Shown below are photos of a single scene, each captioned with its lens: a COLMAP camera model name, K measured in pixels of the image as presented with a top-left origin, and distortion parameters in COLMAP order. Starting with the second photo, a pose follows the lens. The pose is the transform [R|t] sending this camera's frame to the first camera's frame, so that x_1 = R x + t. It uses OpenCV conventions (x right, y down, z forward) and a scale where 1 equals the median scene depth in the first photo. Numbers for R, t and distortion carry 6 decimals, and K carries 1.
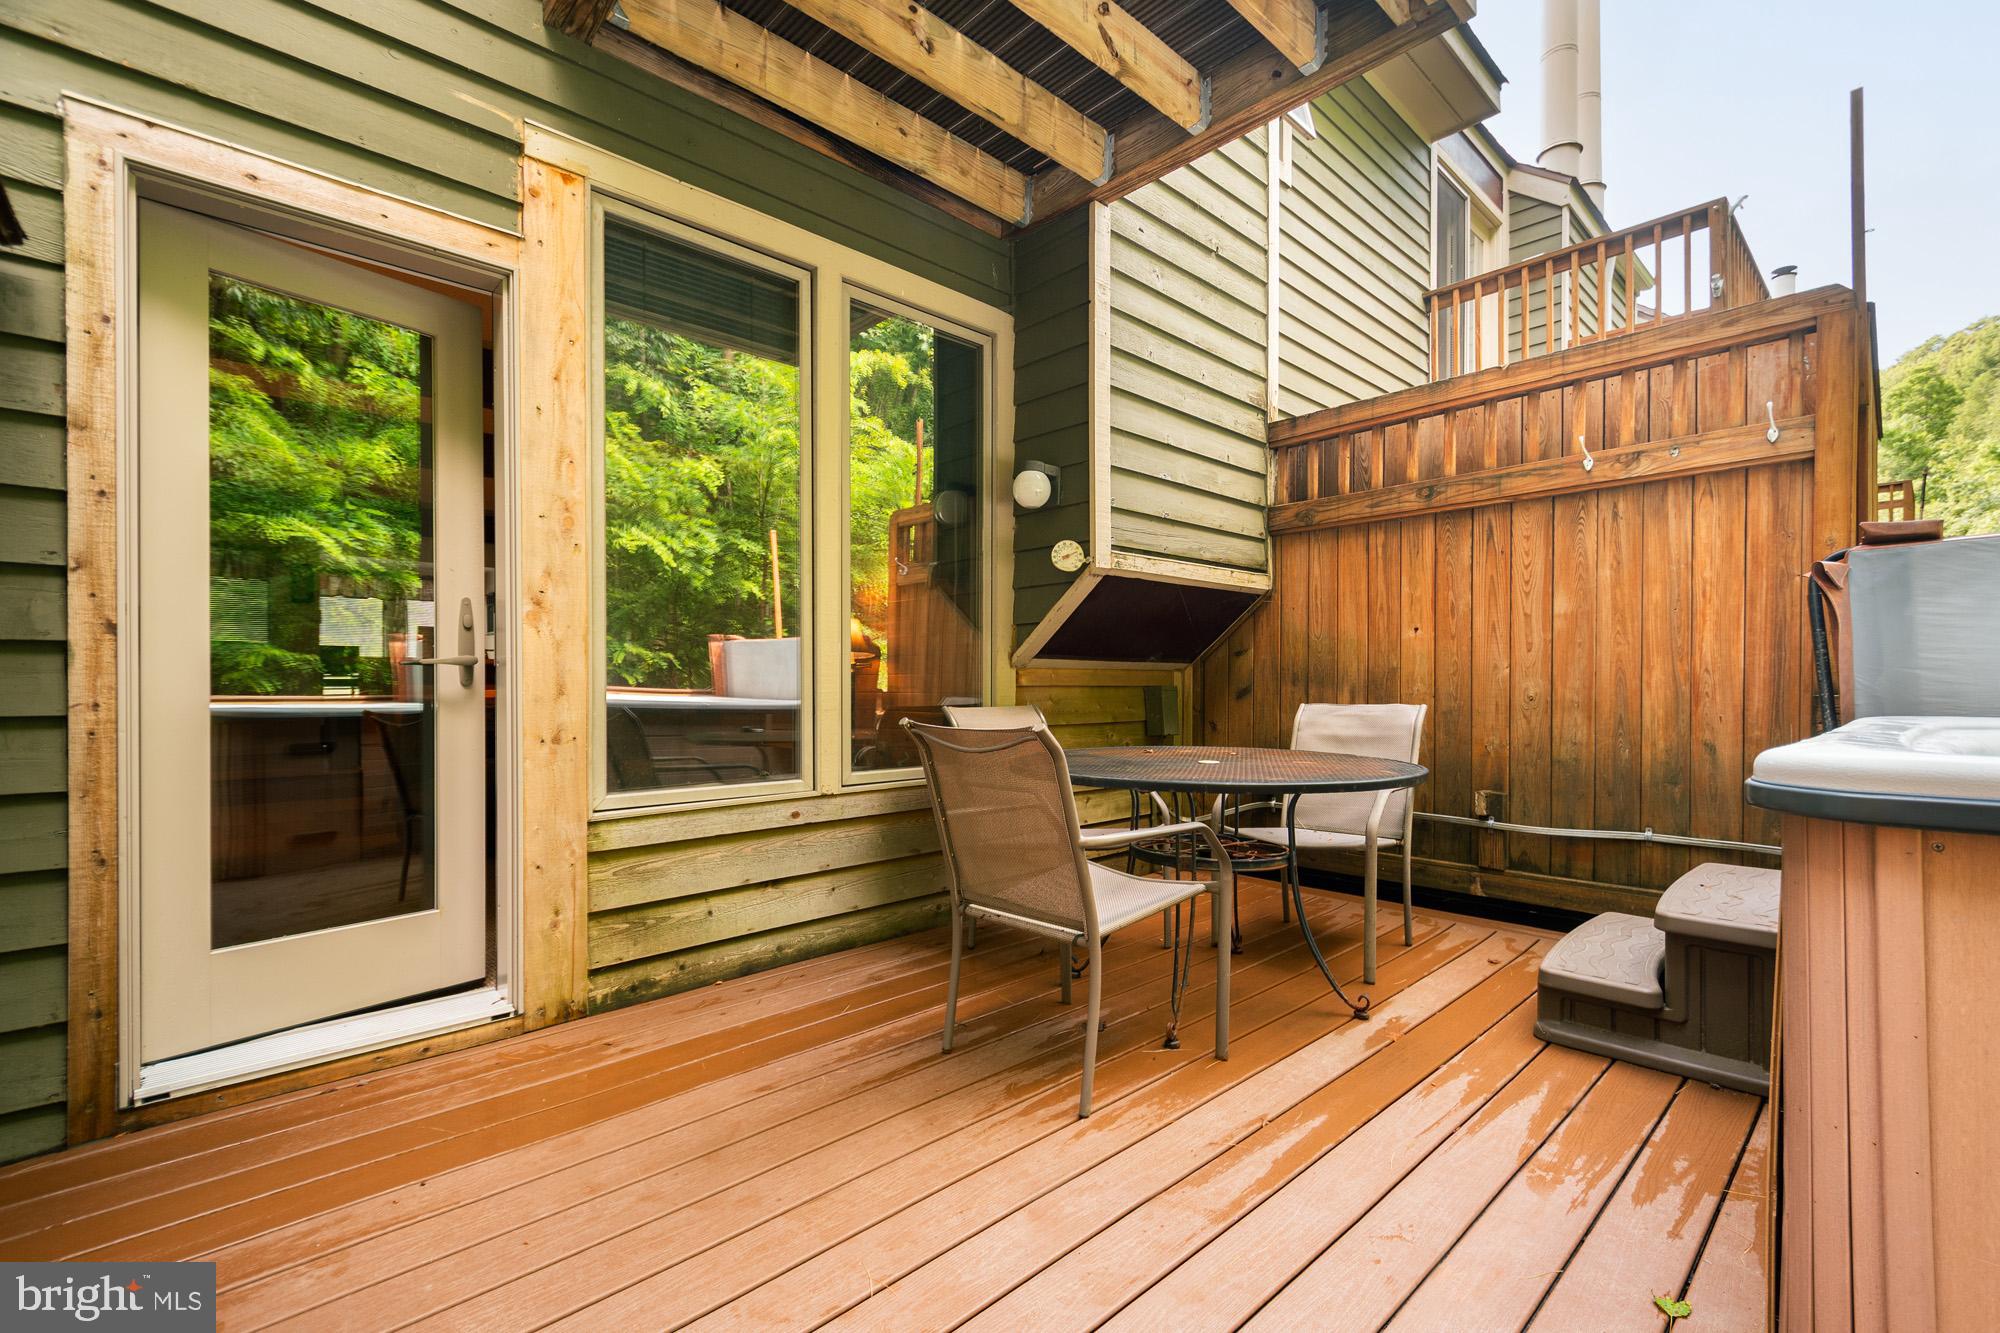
lens RADIAL K [[886.1, 0, 1003.6], [0, 886.1, 679.4], [0, 0, 1]] dist [0.000679, -0.000141]
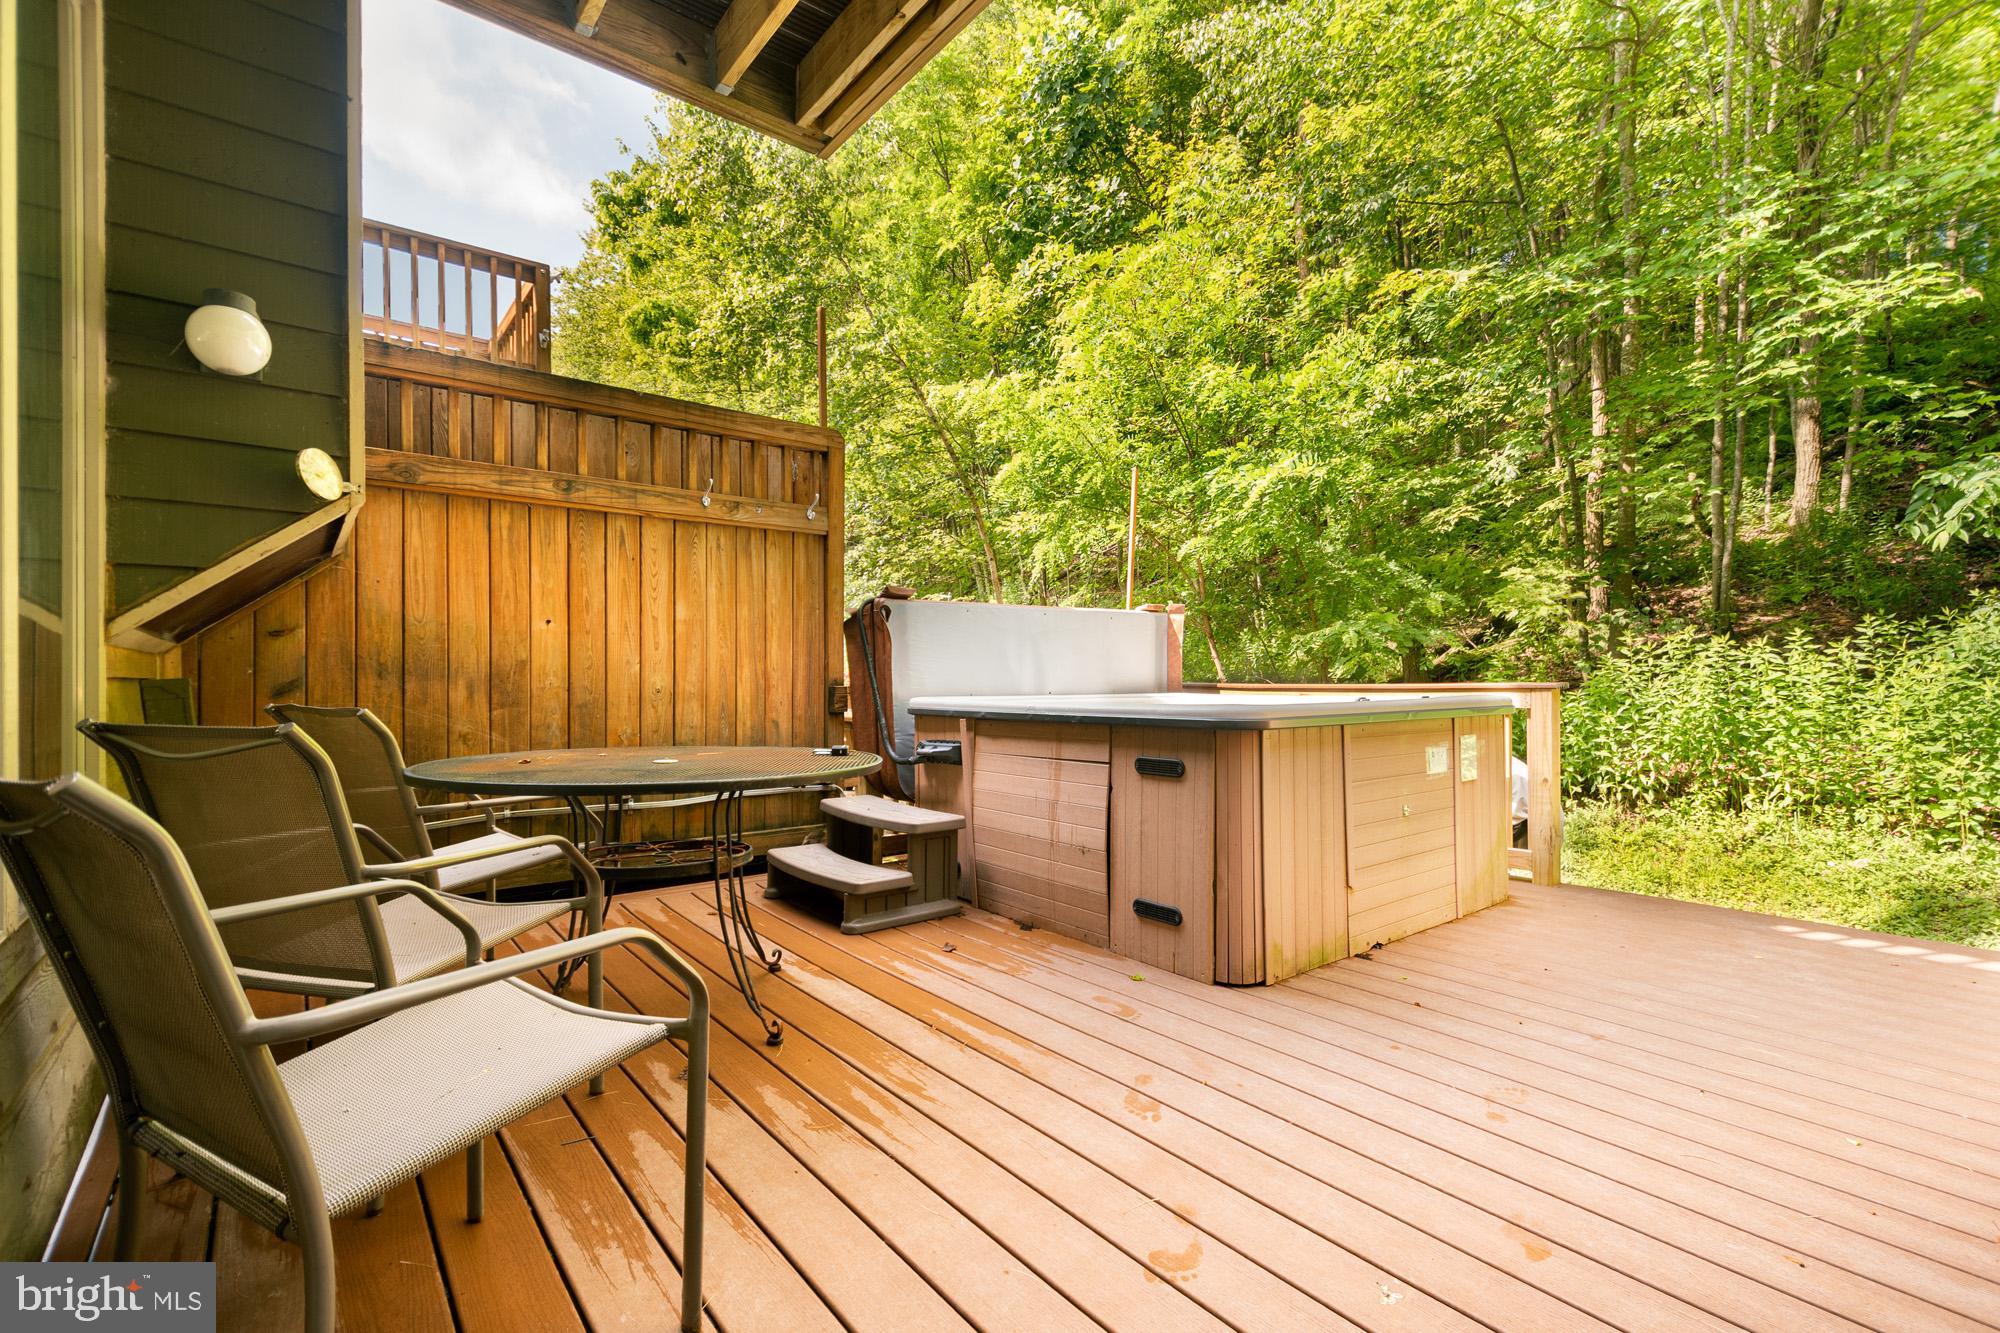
lens RADIAL K [[886.1, 0, 1044.4], [0, 886.1, 682.4], [0, 0, 1]] dist [0.000679, -0.000141]
pose [[0.055070, -0.000296, 0.998482, -0.517943], [-0.009066, 0.999959, 0.000797, 0.005076], [-0.998441, -0.009096, 0.055065, 0.429477]]
